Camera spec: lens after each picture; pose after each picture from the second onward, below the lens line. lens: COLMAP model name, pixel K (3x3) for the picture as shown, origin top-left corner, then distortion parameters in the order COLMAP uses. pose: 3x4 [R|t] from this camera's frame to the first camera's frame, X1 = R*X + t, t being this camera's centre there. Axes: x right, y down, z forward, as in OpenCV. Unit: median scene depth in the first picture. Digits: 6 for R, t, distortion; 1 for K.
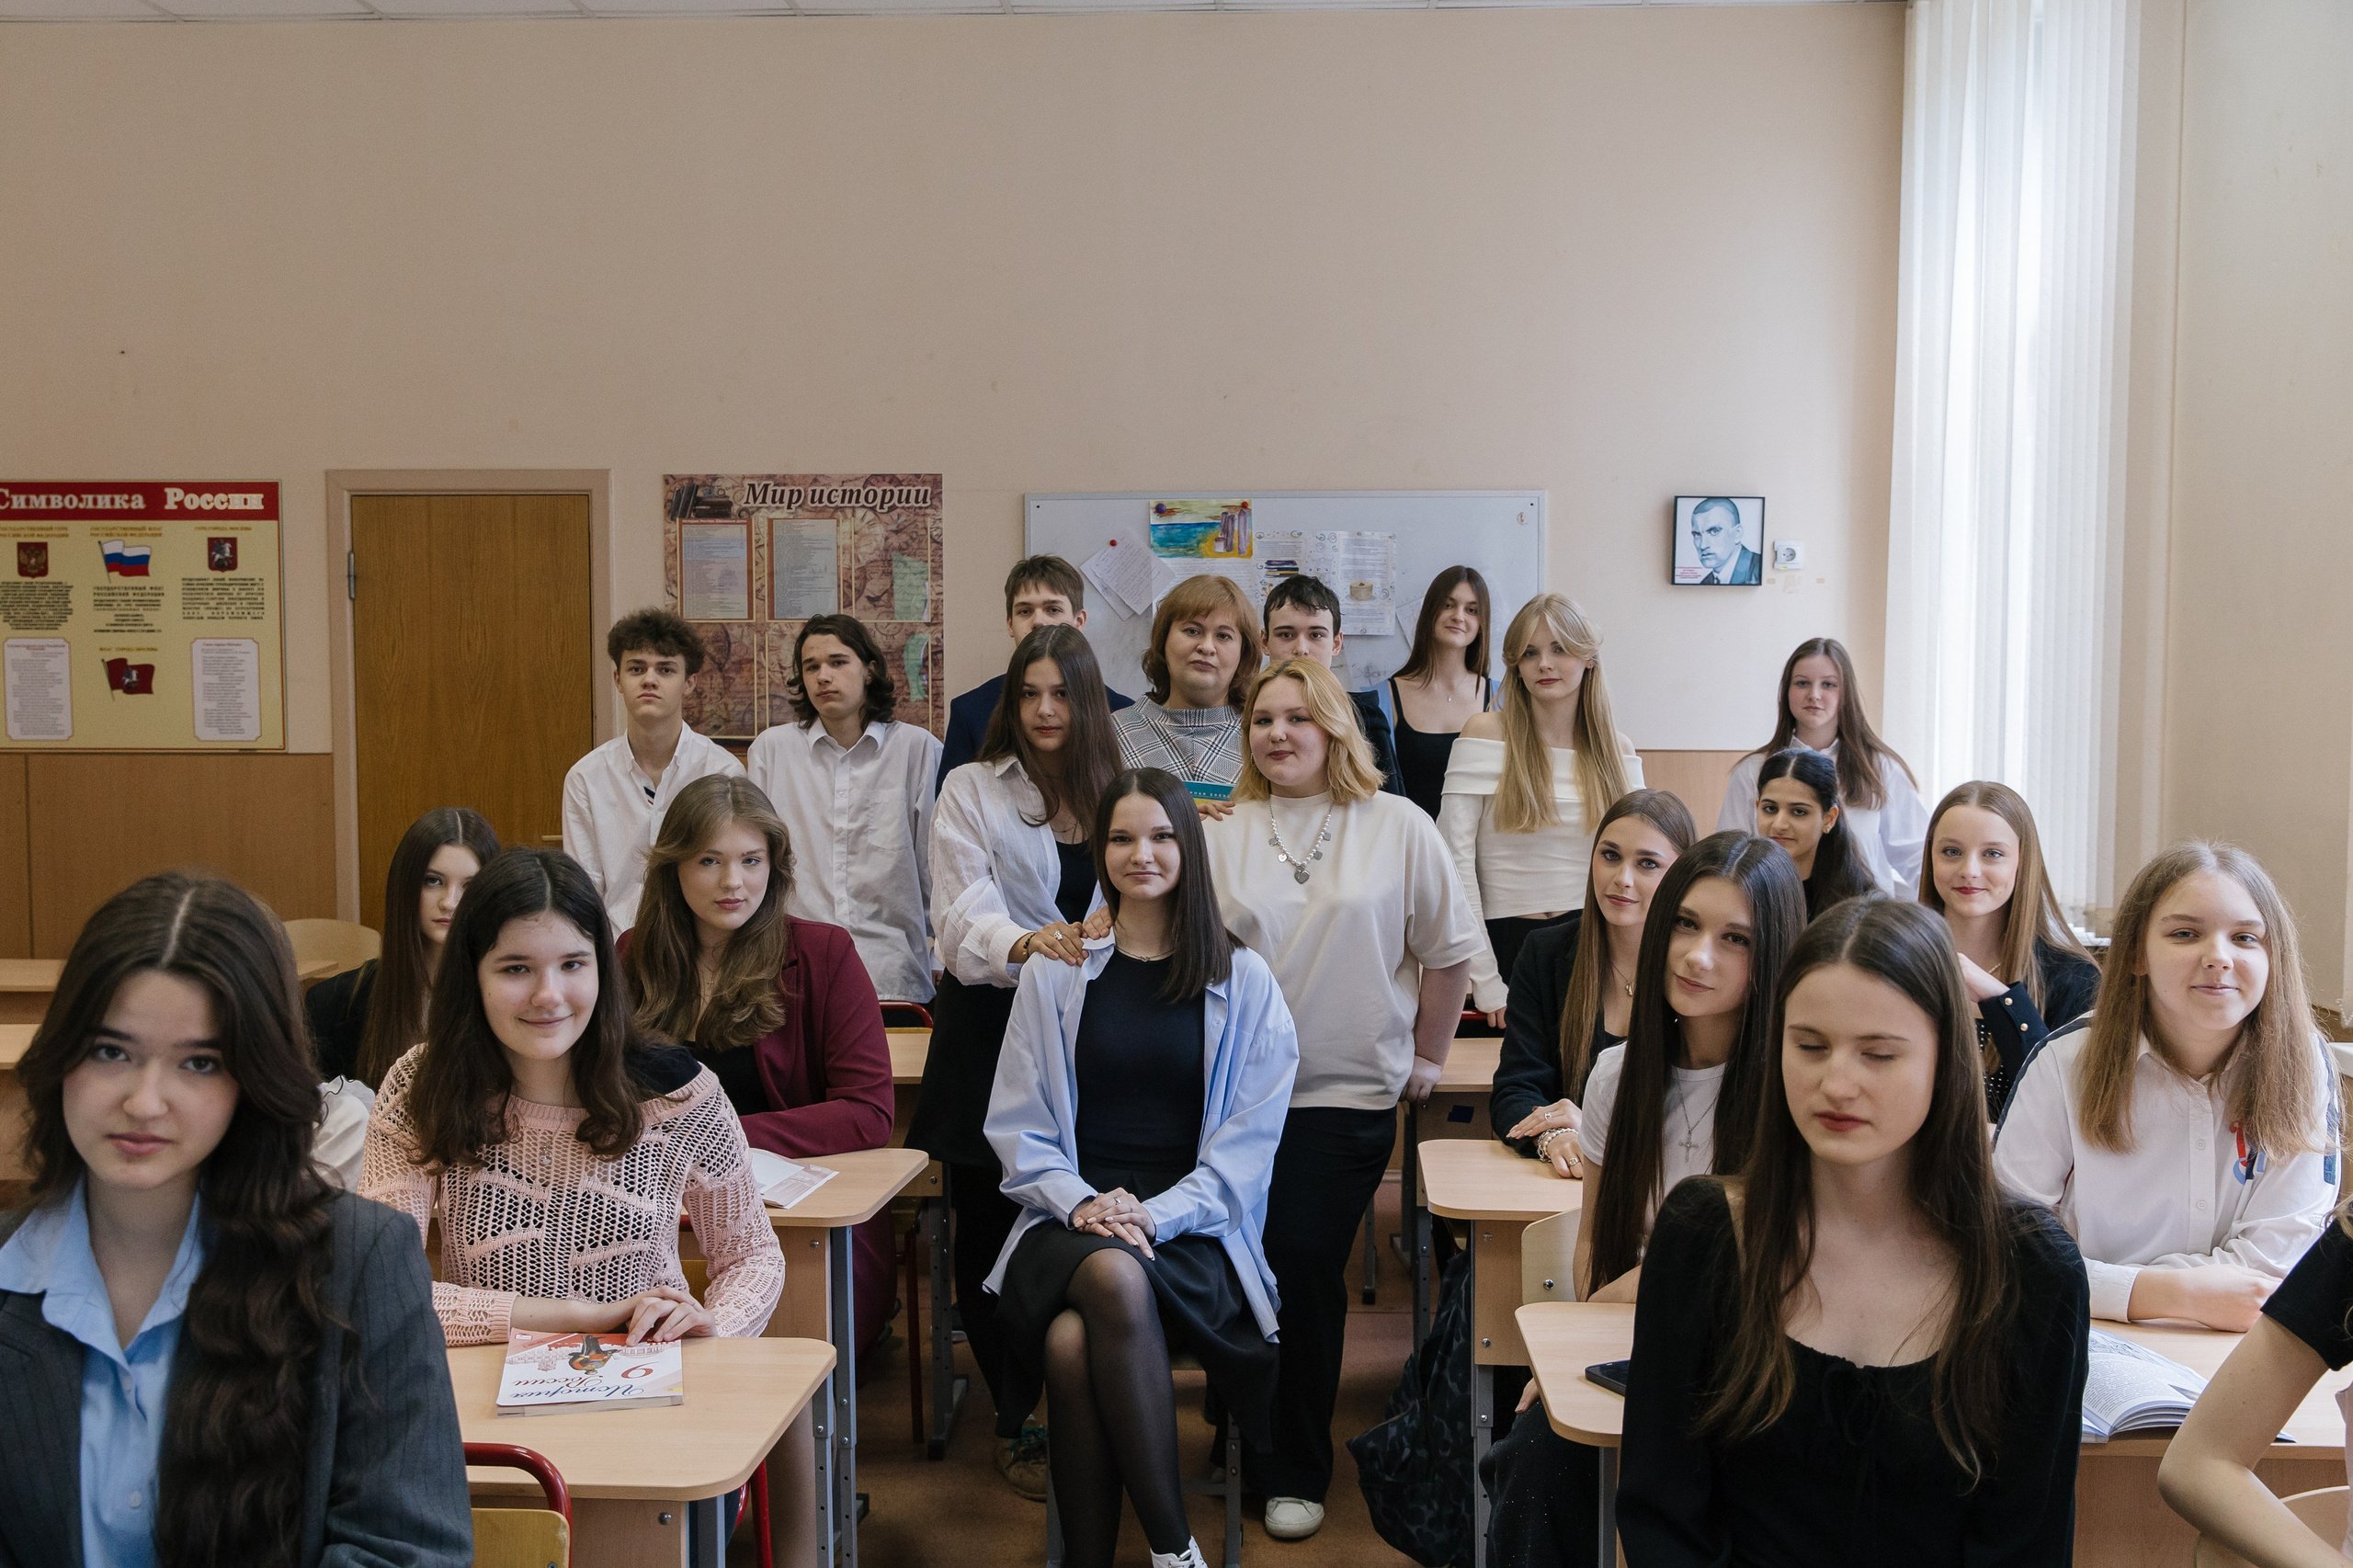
lens RADIAL K [[2274.1, 0, 1159.3], [0, 2274.1, 789.3], [0, 0, 1]] dist [0.006632, 0.000000]
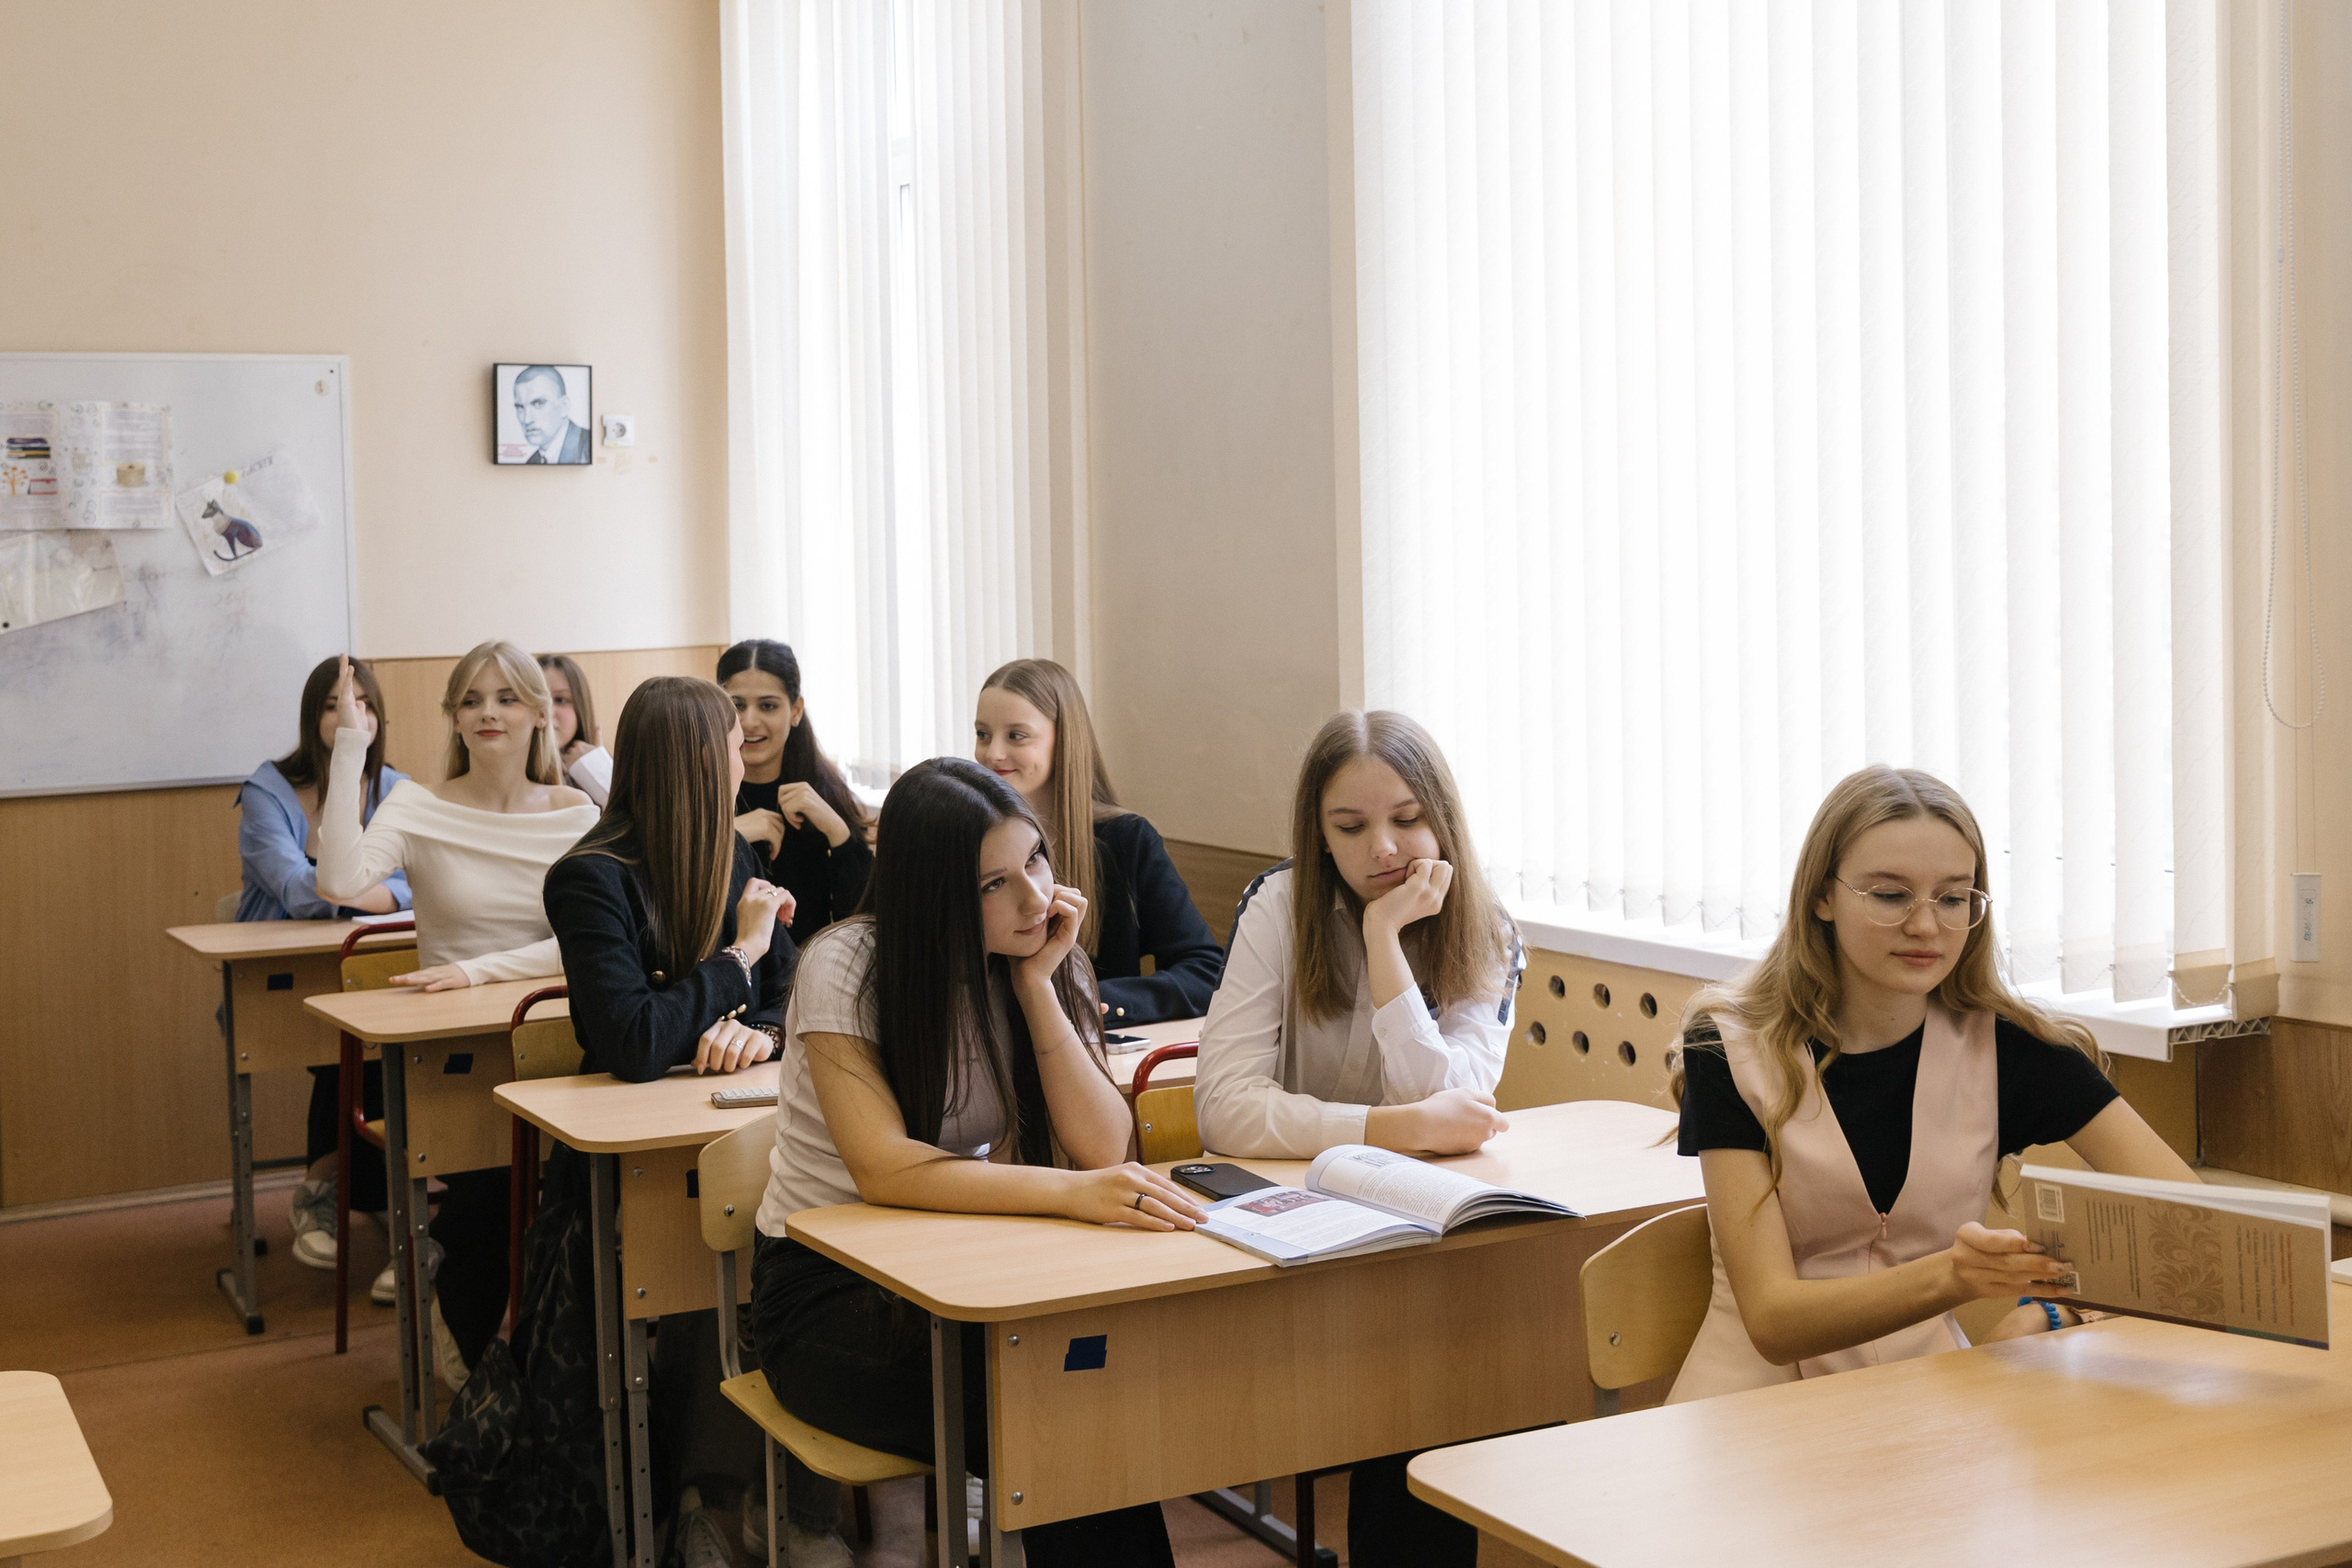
lens RADIAL K [[2799.6, 0, 883.4], [0, 2799.6, 631.8], [0, 0, 1]] dist [0.040281, 0.000000]
pose [[0.889228, -0.035485, 0.456086, -0.131024], [0.053065, 0.998258, -0.025792, 0.009004], [-0.454376, 0.047137, 0.889562, -0.015519]]
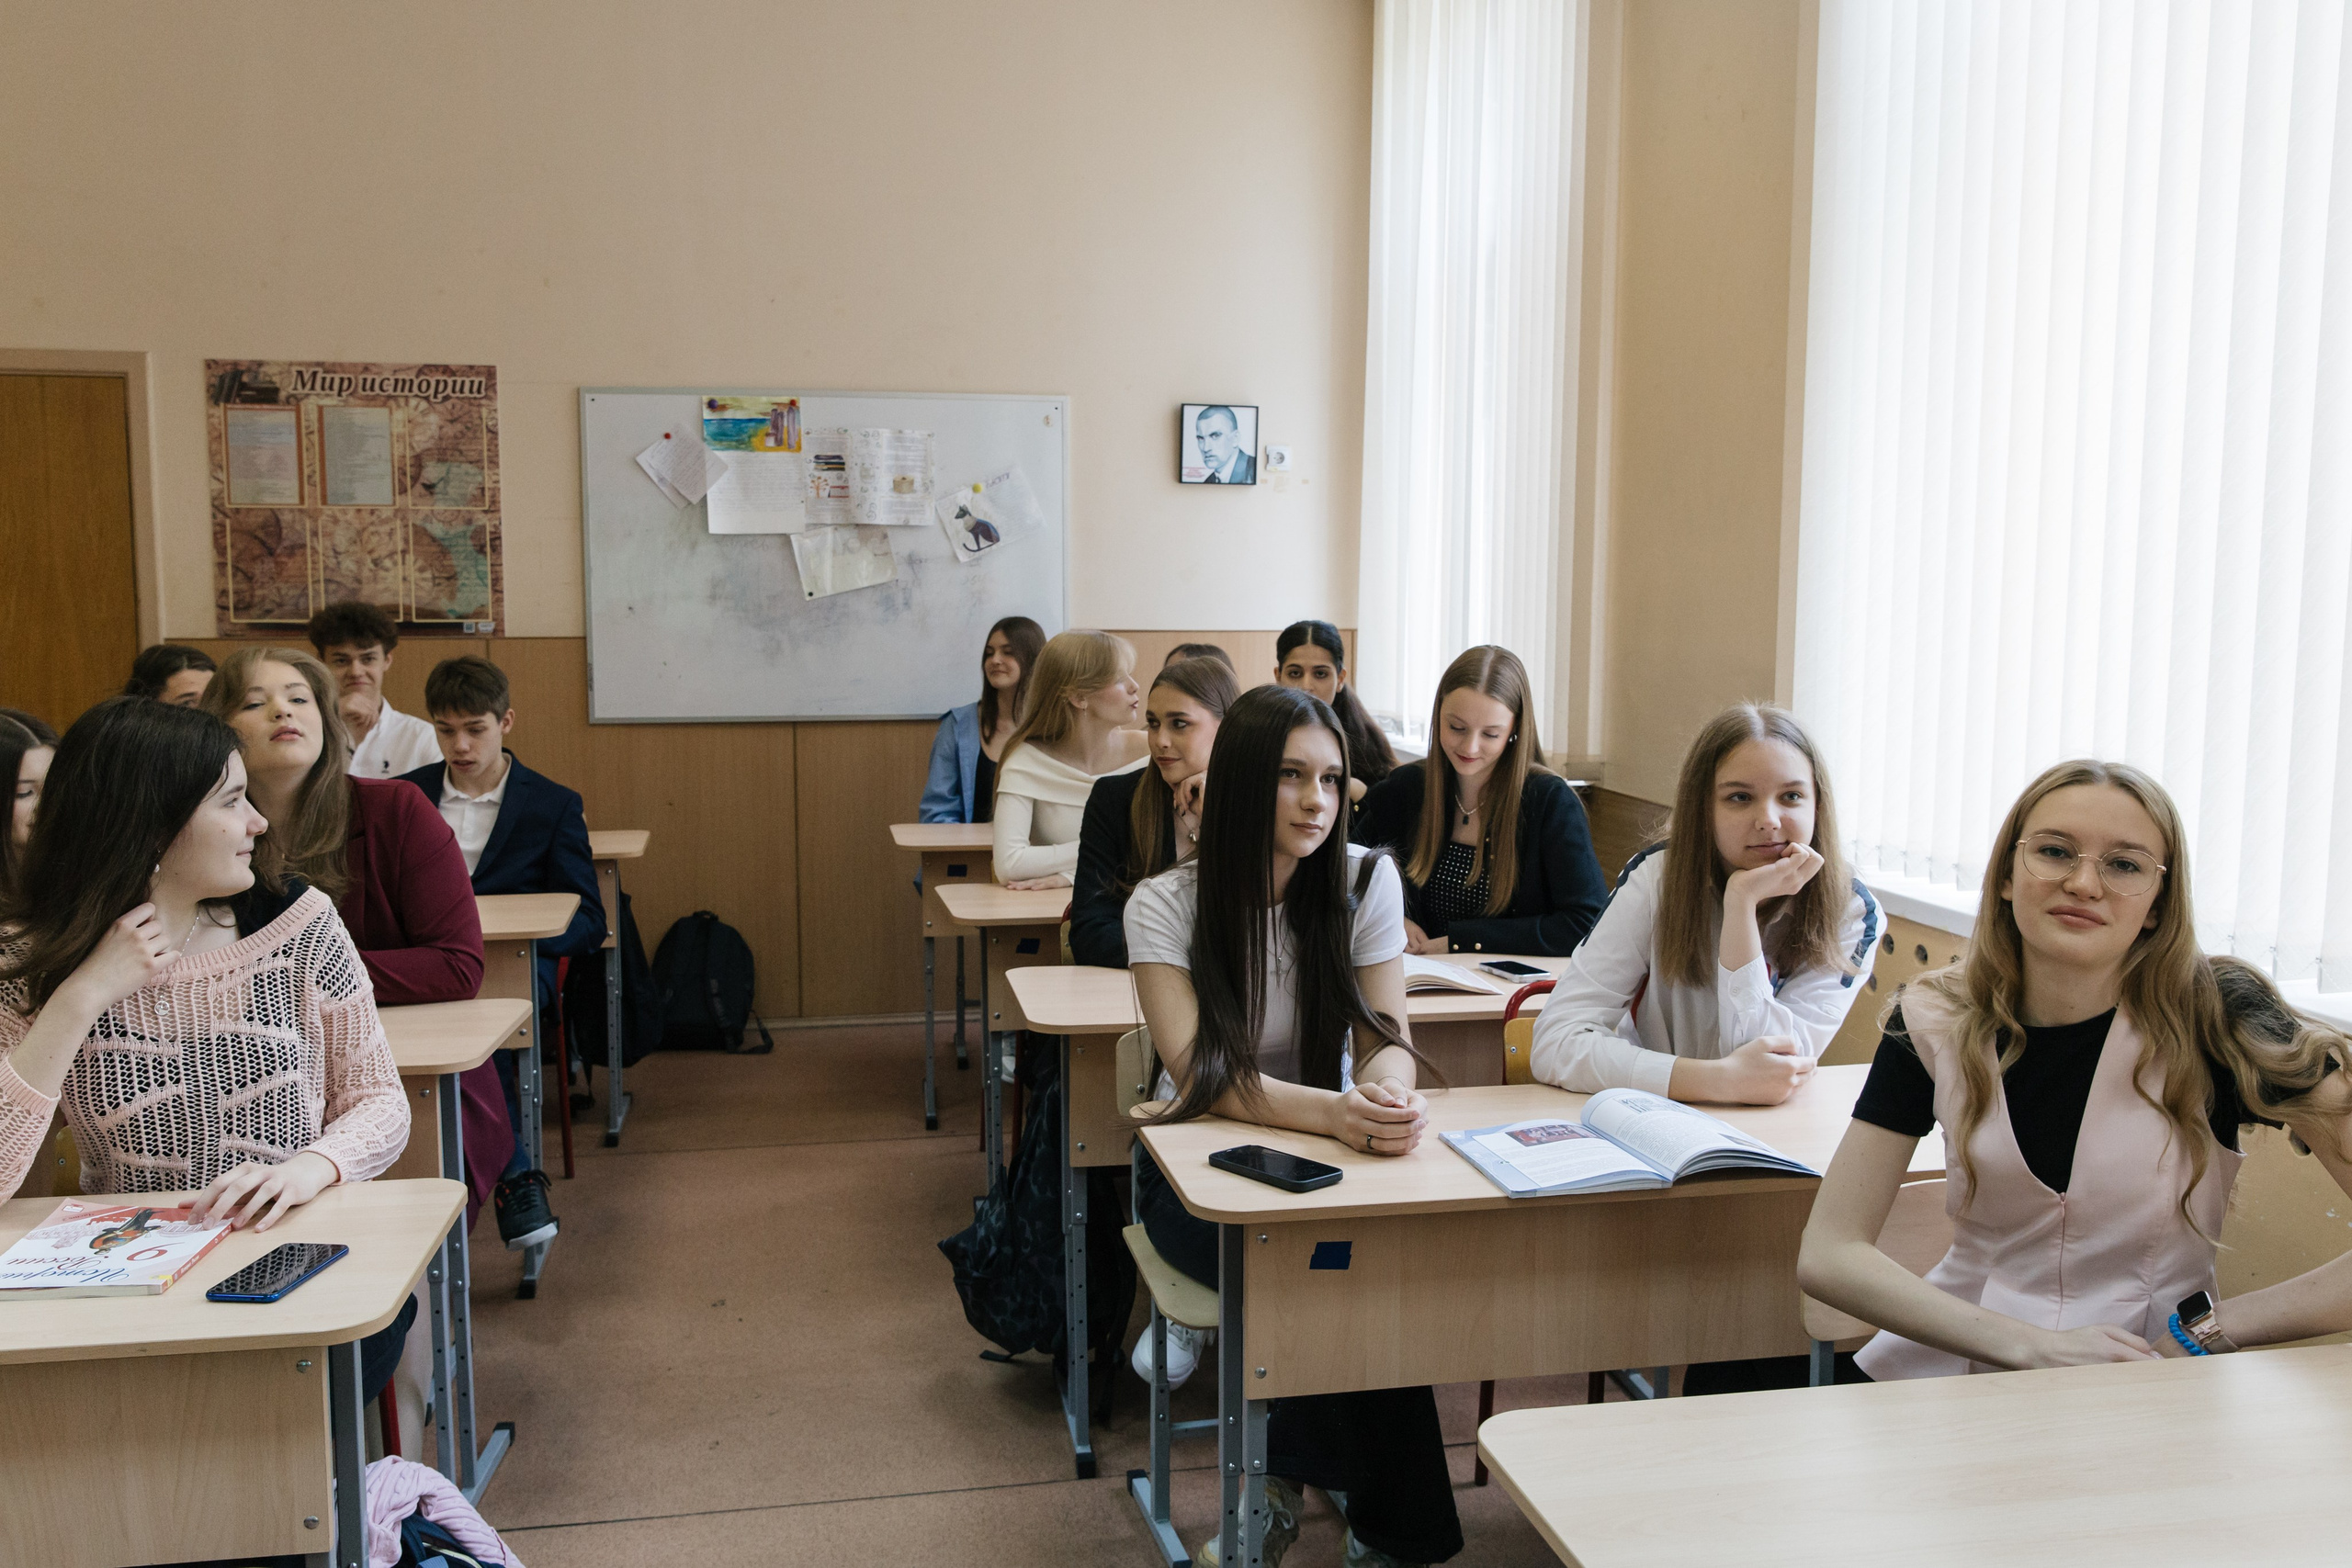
lens RADIAL K [[2009.6, 0, 1158.6], [0, 2009.6, 781.8], [0, 0, 1]] dist [0.019022, -0.024794]
pose [[0.972809, -0.020806, 0.230673, -0.017319], [0.010043, 0.998809, 0.047737, 0.010121], [-0.231391, -0.044122, 0.971860, 0.027844]]
